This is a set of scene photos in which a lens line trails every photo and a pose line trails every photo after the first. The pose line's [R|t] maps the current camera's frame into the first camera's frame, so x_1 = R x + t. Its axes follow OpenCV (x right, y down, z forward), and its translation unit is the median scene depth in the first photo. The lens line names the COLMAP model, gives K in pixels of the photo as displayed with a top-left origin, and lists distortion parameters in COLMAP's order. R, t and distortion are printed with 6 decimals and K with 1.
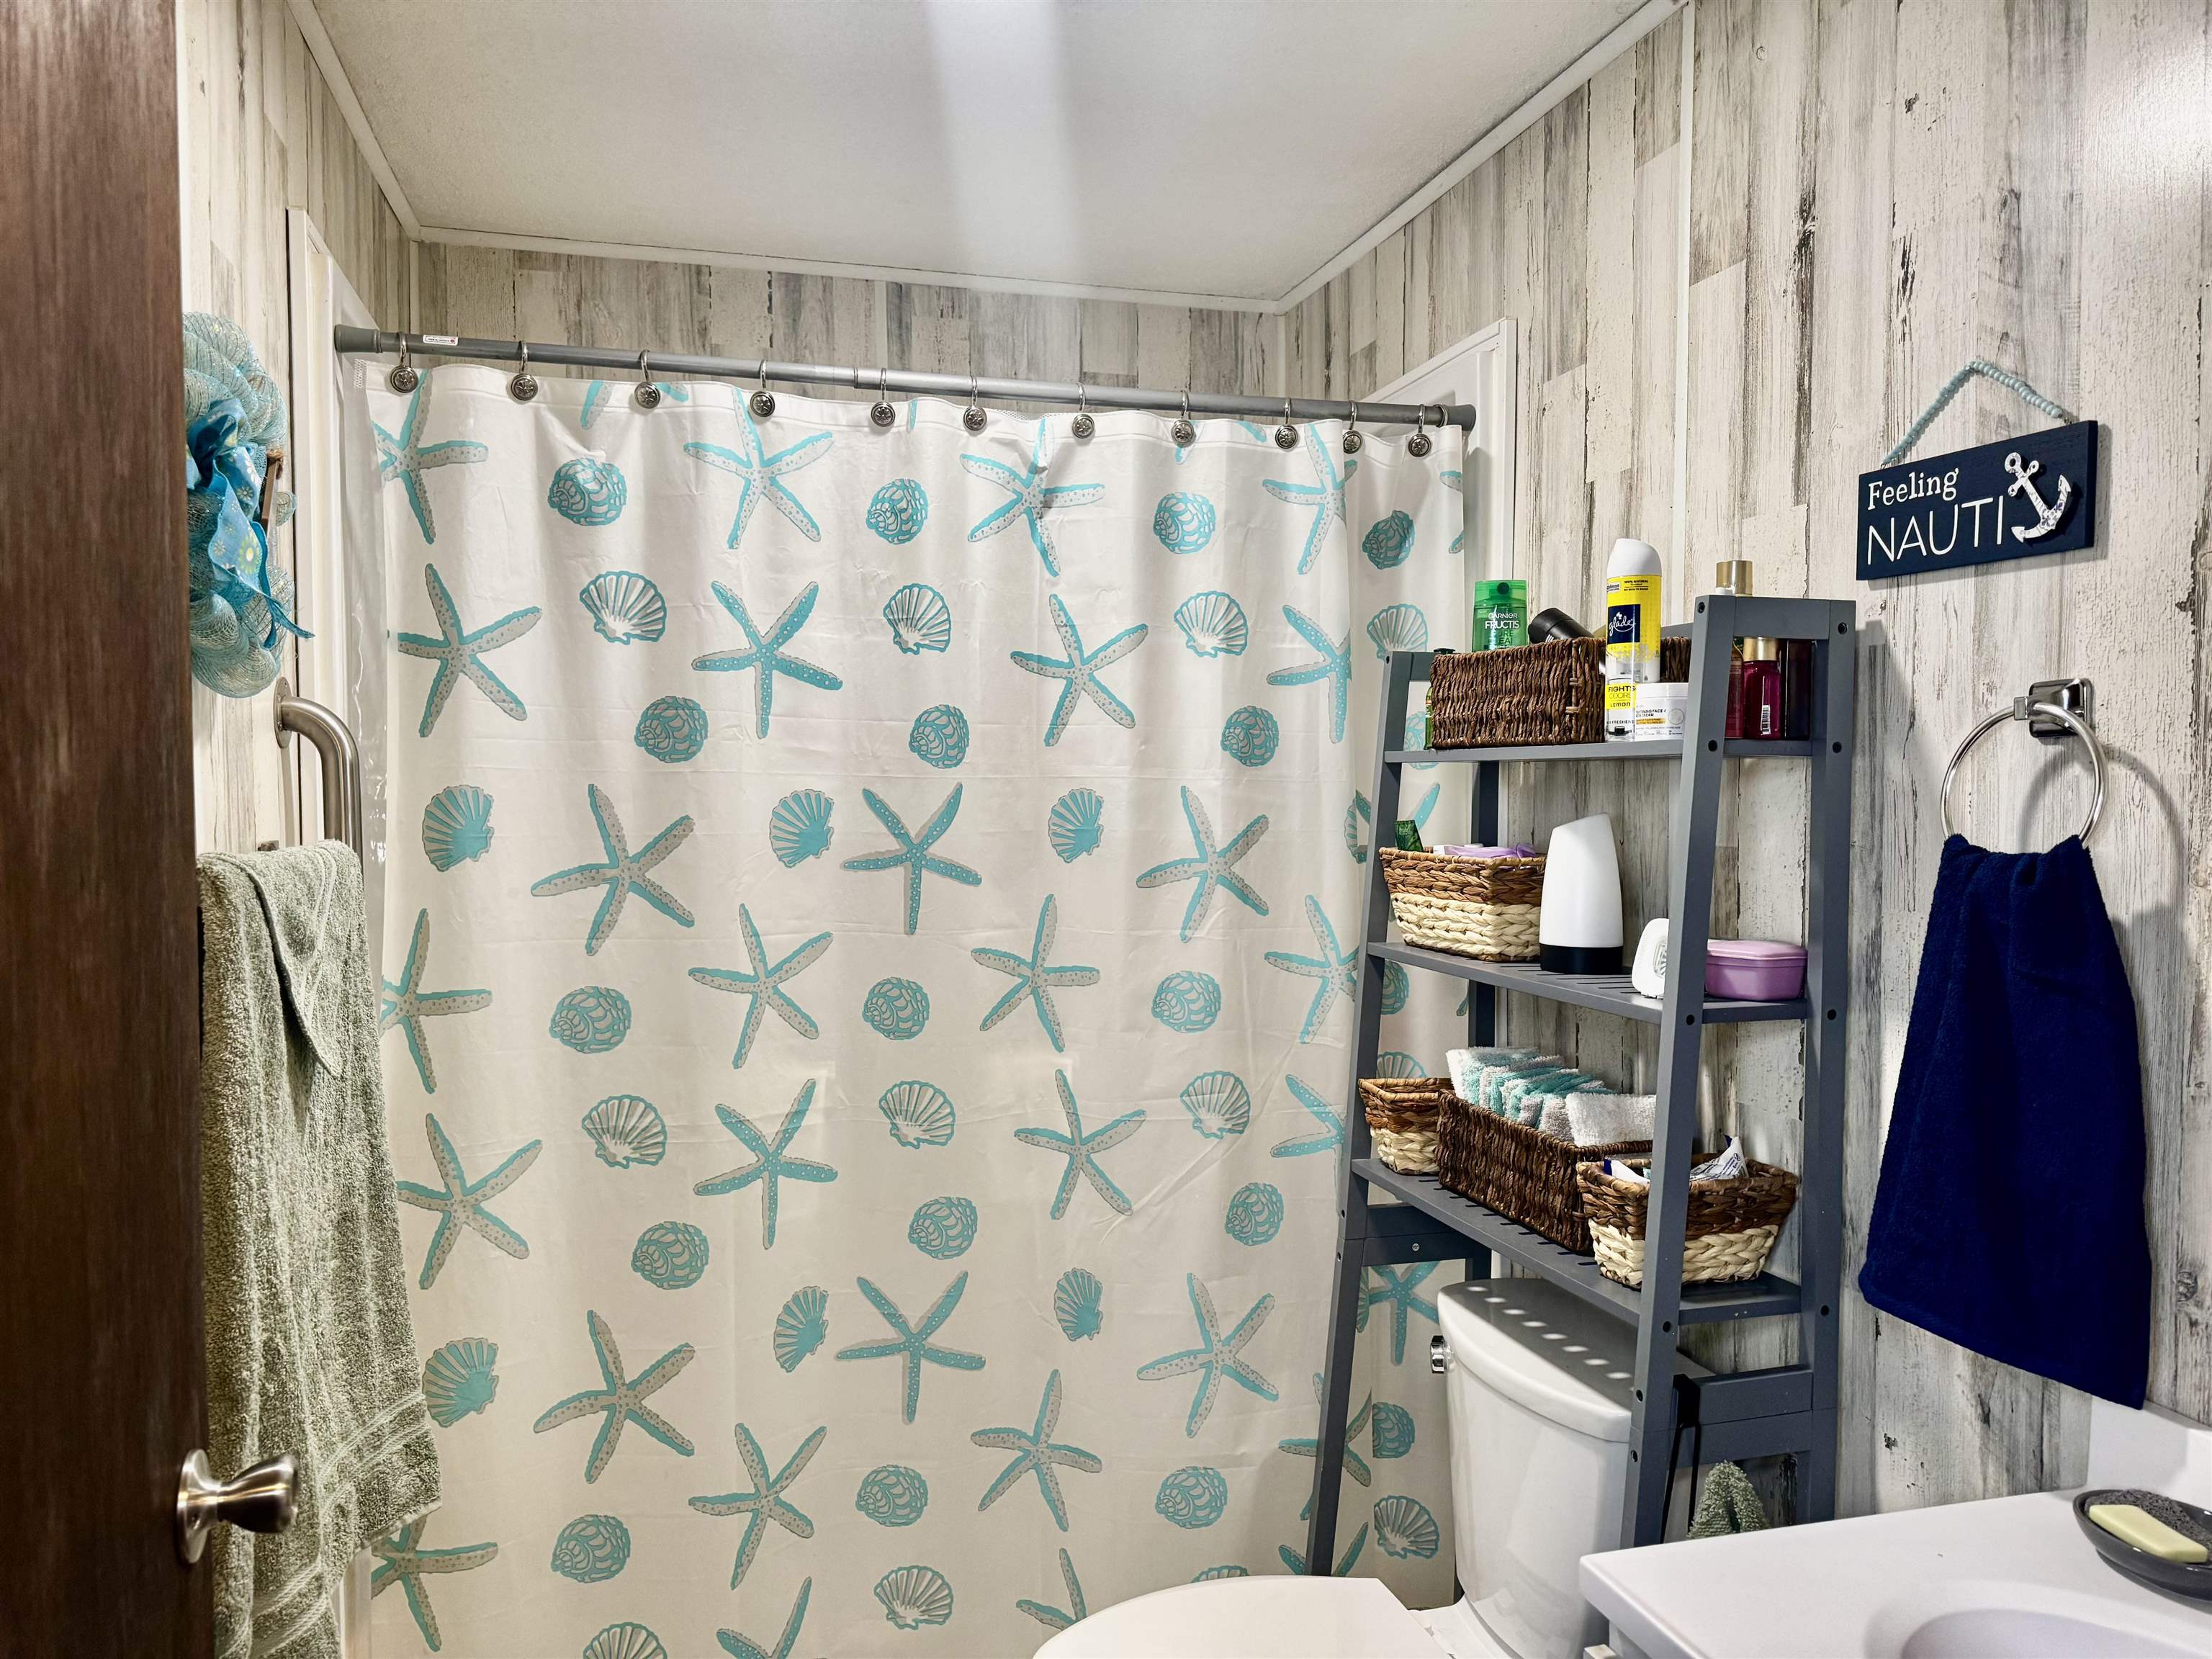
lens RADIAL K [[1564.5, 0, 1088.7], [0, 1564.5, 843.1], [0, 0, 1]] dist [0.095478, -0.110596]
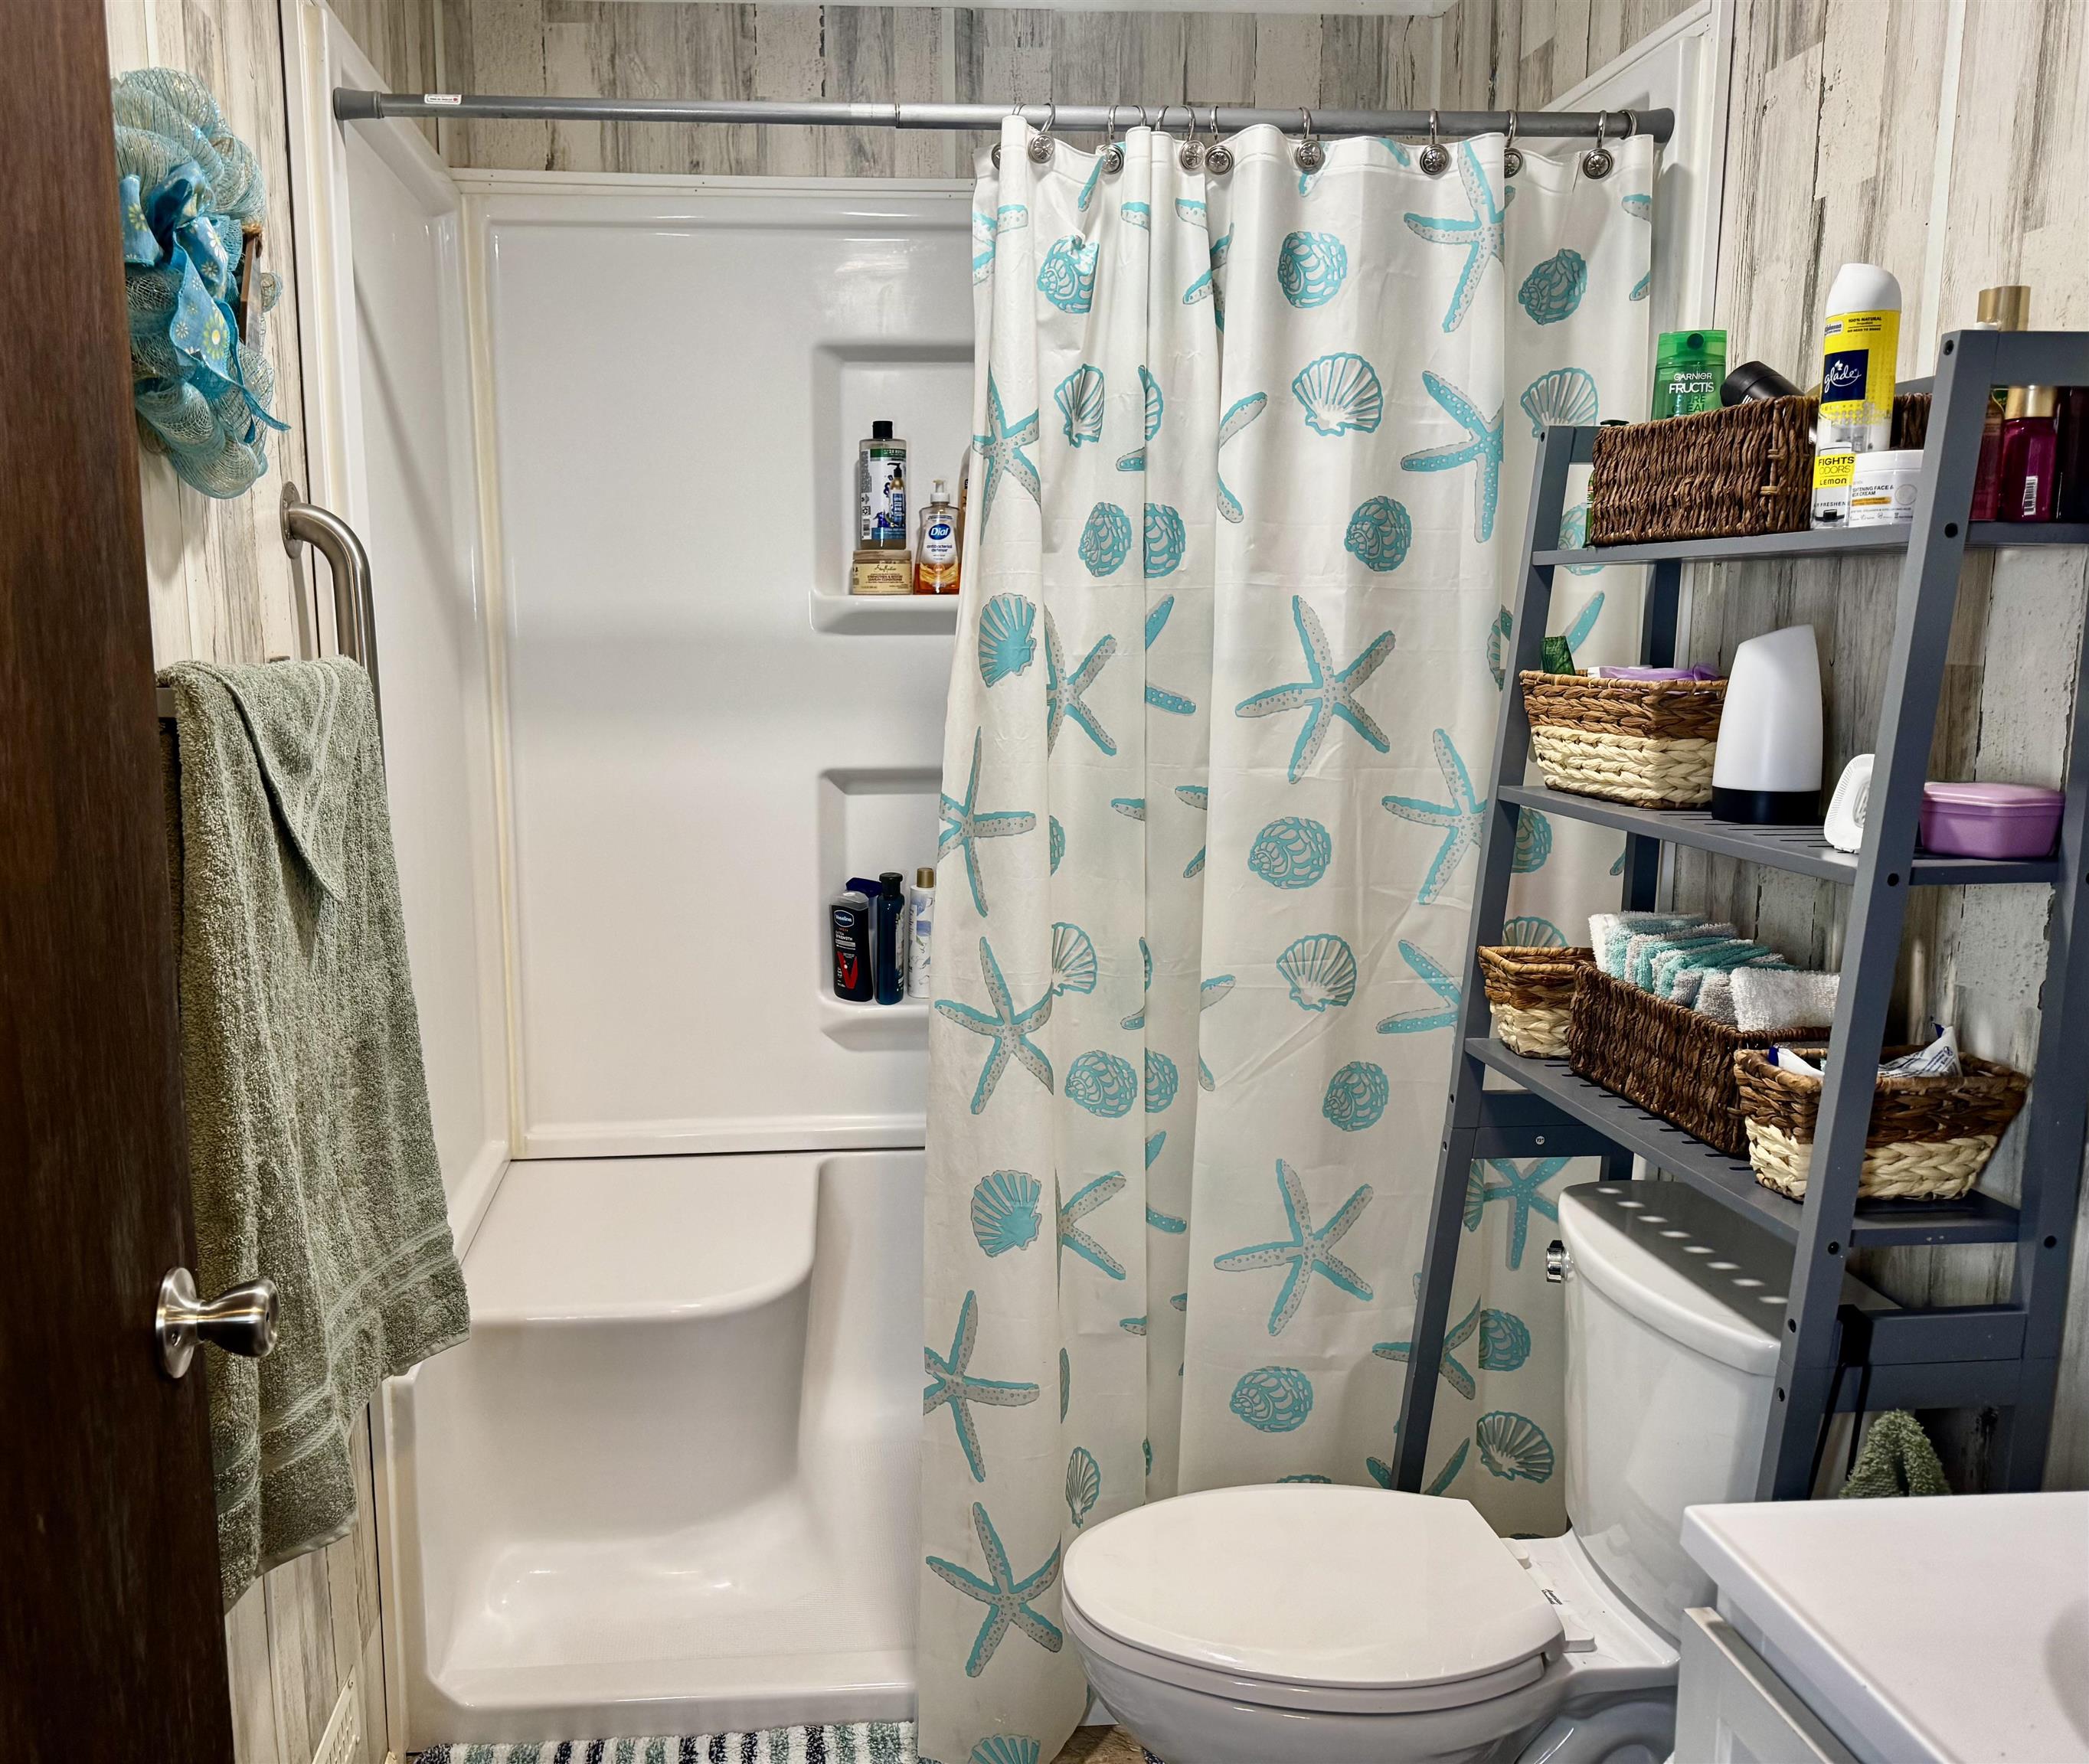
lens RADIAL K [[1712.5, 0, 895.1], [0, 1712.5, 888.1], [0, 0, 1]] dist [0.005025, 0.002948]
pose [[0.980981, 0.026053, -0.192345, 0.047441], [-0.003298, 0.993045, 0.117686, 0.014179], [0.194073, -0.114814, 0.974245, 0.053715]]
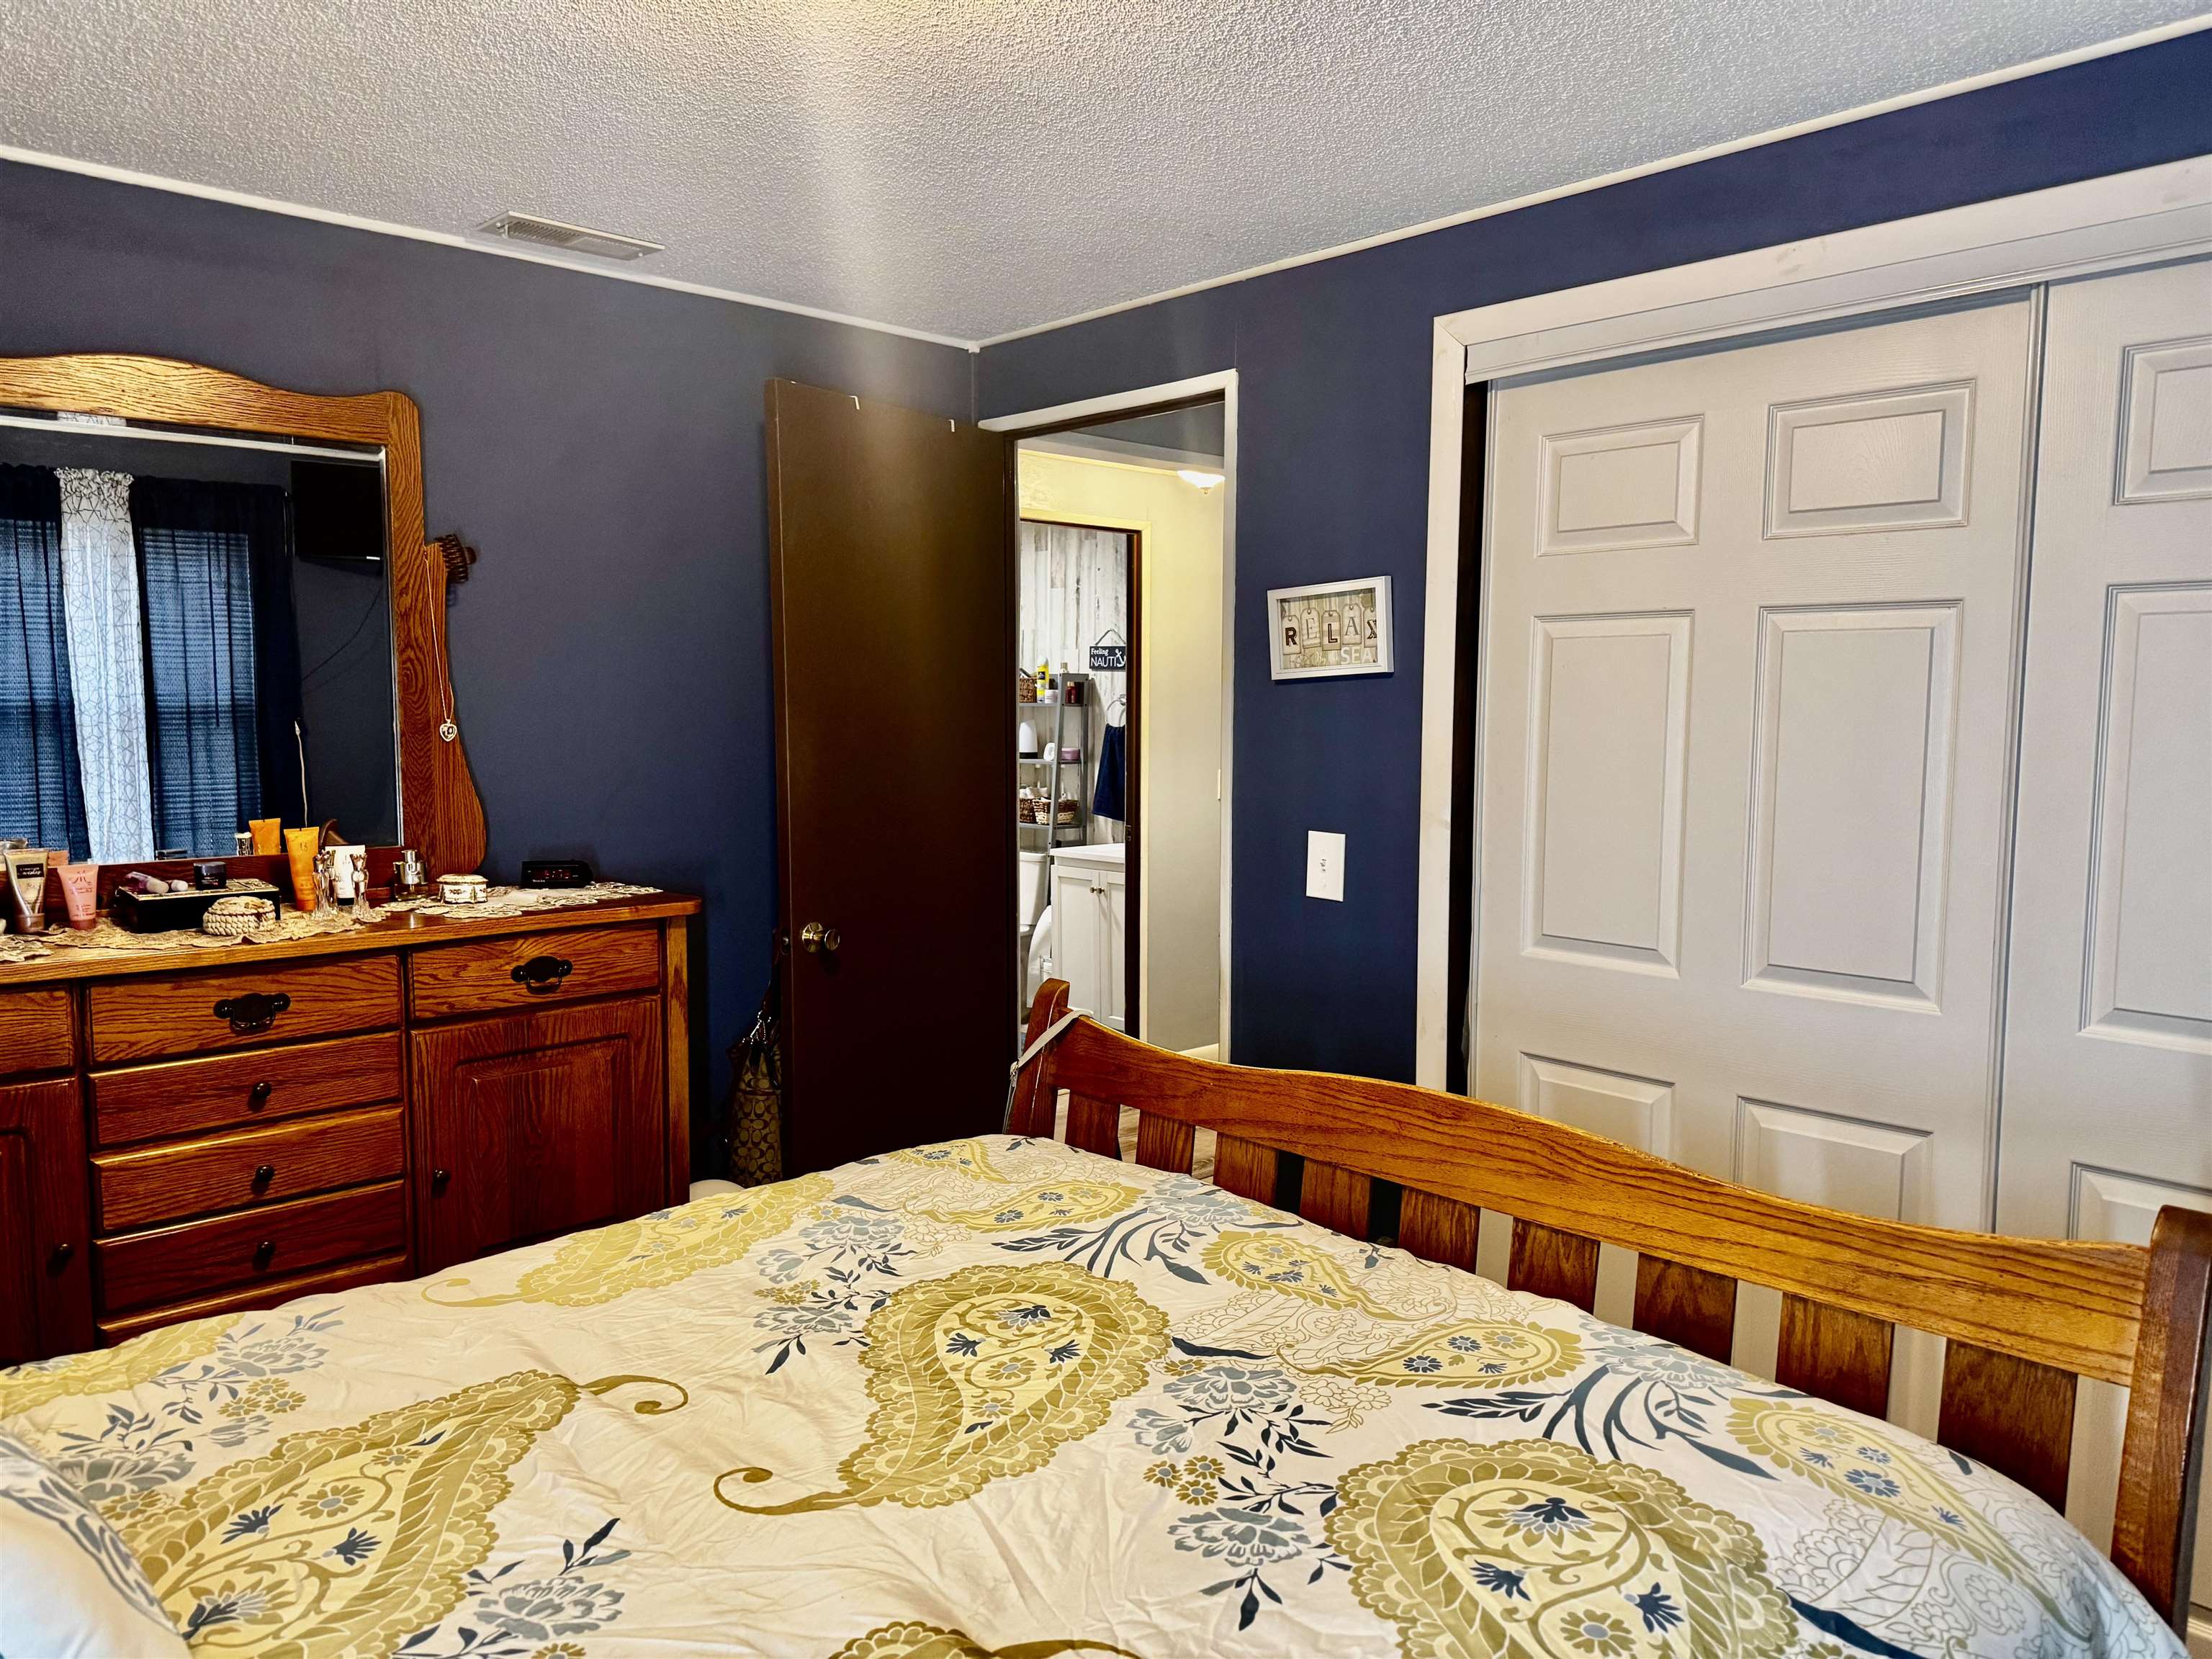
lens RADIAL K [[1564.5, 0, 1088.7], [0, 1564.5, 843.1], [0, 0, 1]] dist [0.095478, -0.110596]
pose [[0.882395, -0.024053, 0.469894, -1.553084], [-0.001135, 0.998581, 0.053247, 0.089925], [-0.470508, -0.047518, 0.881115, -2.823422]]
